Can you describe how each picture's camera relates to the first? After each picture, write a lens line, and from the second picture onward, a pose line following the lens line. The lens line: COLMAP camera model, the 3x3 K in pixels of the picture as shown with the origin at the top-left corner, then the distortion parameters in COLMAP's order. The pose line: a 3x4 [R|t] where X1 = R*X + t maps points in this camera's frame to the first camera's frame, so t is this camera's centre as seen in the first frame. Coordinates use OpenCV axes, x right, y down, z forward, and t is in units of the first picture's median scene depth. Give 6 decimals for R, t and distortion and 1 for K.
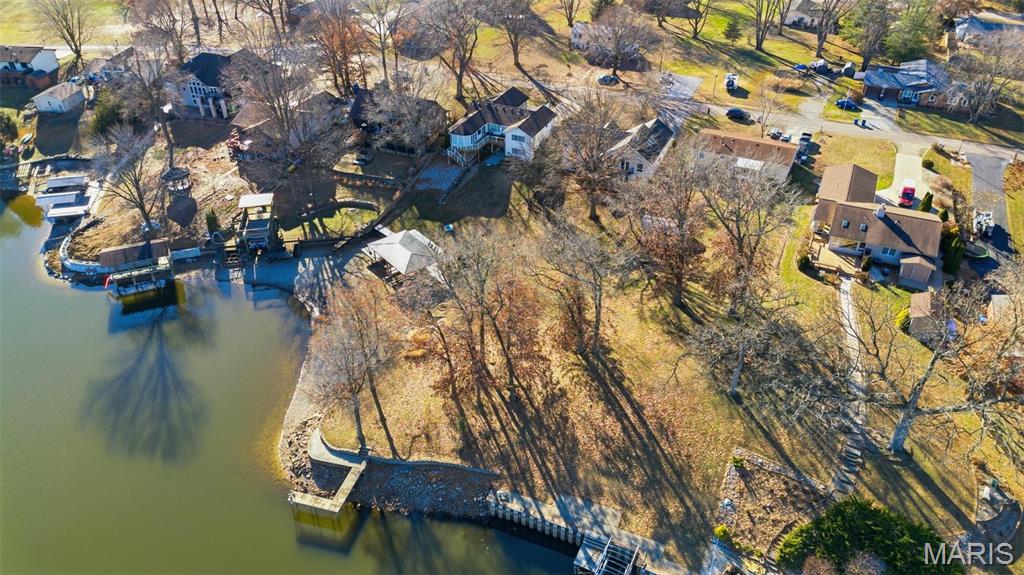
lens RADIAL K [[720.4, 0, 514.6], [0, 720.4, 286.3], [0, 0, 1]] dist [0.070227, -0.056358]
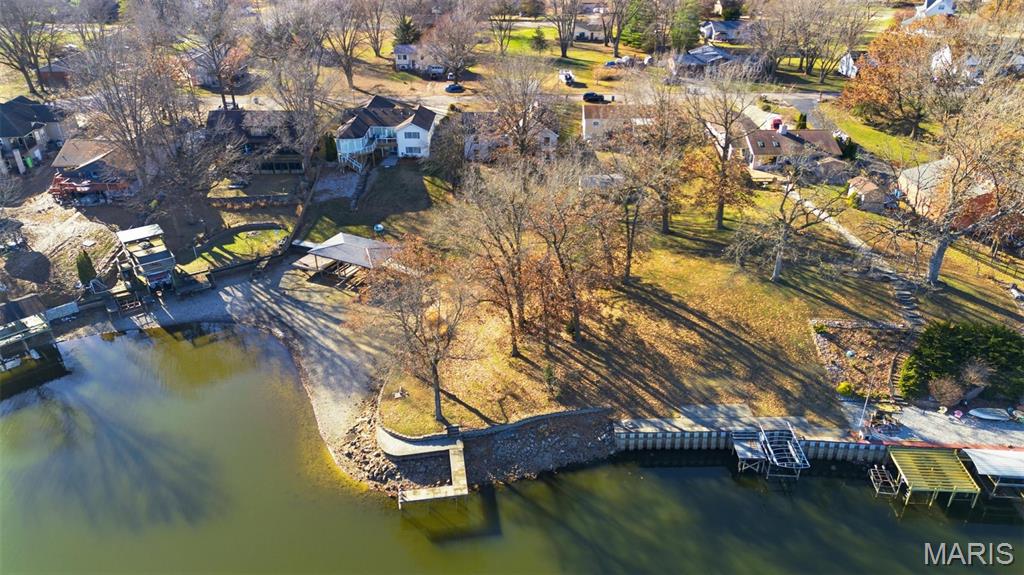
lens RADIAL K [[720.4, 0, 513.9], [0, 720.4, 284.1], [0, 0, 1]] dist [0.070227, -0.056358]
pose [[0.911072, -0.195917, 0.362718, -0.273303], [0.238881, 0.967977, -0.077179, 0.095507], [-0.335982, 0.156962, 0.928697, 0.110910]]
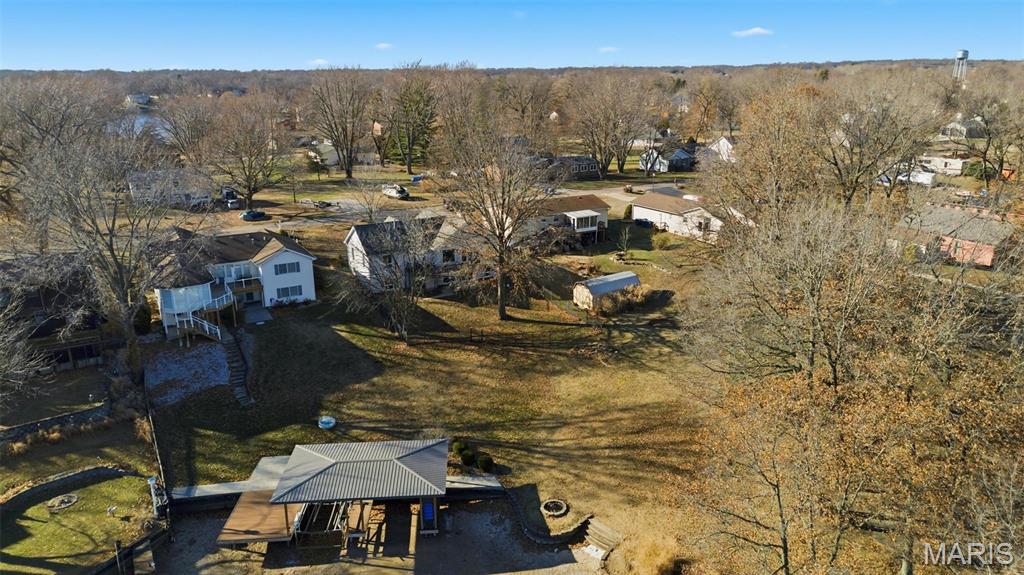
lens RADIAL K [[720.4, 0, 514.1], [0, 720.4, 285.0], [0, 0, 1]] dist [0.070227, -0.056358]
pose [[0.577878, -0.233821, 0.781911, -0.374315], [0.478187, 0.873402, -0.092228, -0.054869], [-0.661358, 0.427196, 0.616530, 0.558804]]
